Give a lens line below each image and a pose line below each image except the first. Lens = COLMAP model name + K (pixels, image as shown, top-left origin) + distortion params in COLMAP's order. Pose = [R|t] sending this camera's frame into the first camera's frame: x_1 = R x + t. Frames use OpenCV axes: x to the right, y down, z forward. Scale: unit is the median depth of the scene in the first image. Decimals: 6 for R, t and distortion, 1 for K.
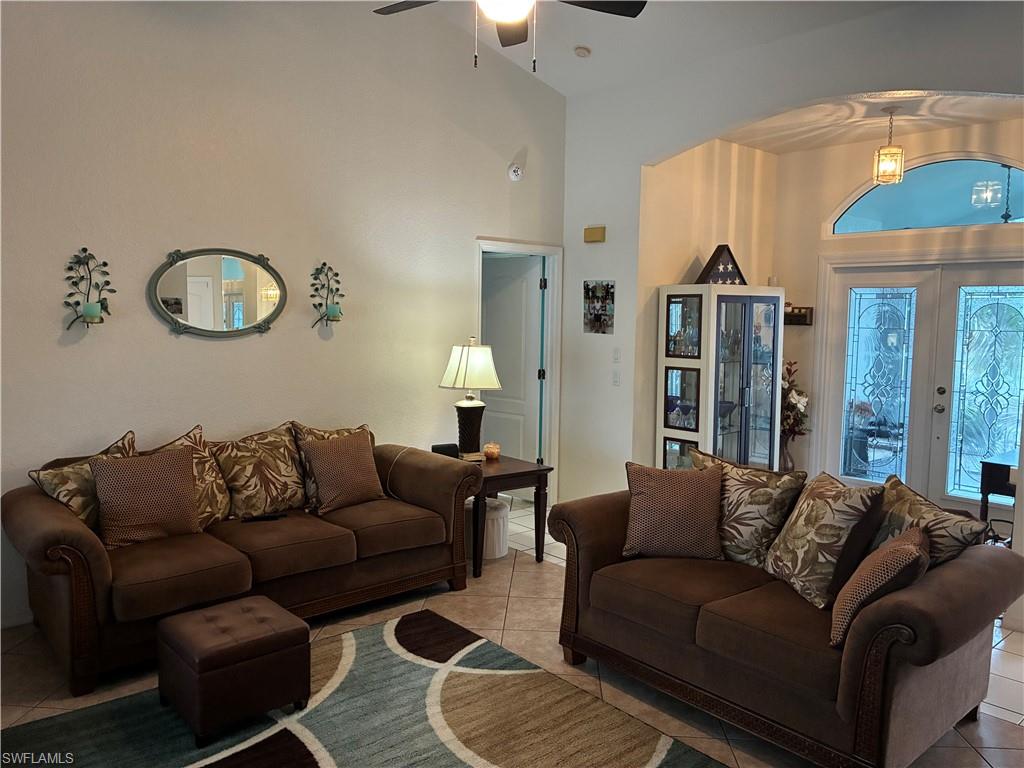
lens RADIAL K [[778.3, 0, 507.2], [0, 778.3, 382.8], [0, 0, 1]] dist [0.040208, -0.049641]
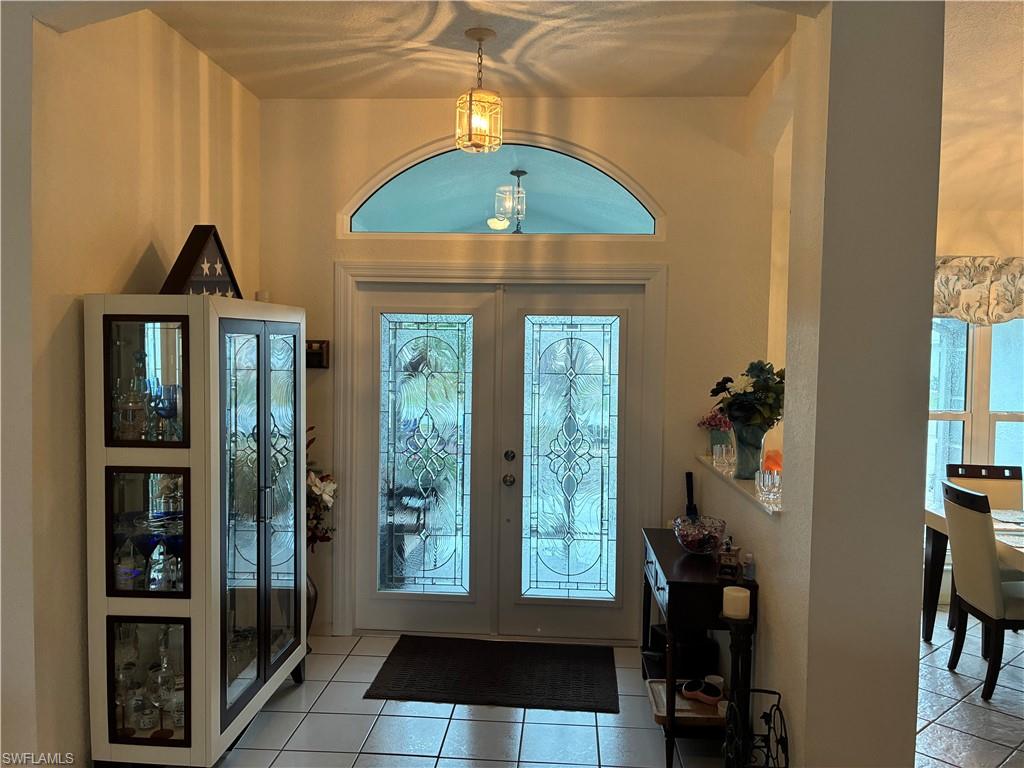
lens RADIAL K [[778.3, 0, 507.2], [0, 778.3, 377.1], [0, 0, 1]] dist [0.040208, -0.049641]
pose [[0.716686, -0.030020, 0.696750, 0.047368], [0.056864, 0.998262, -0.015480, -0.052424], [-0.695074, 0.050714, 0.717147, 0.475099]]
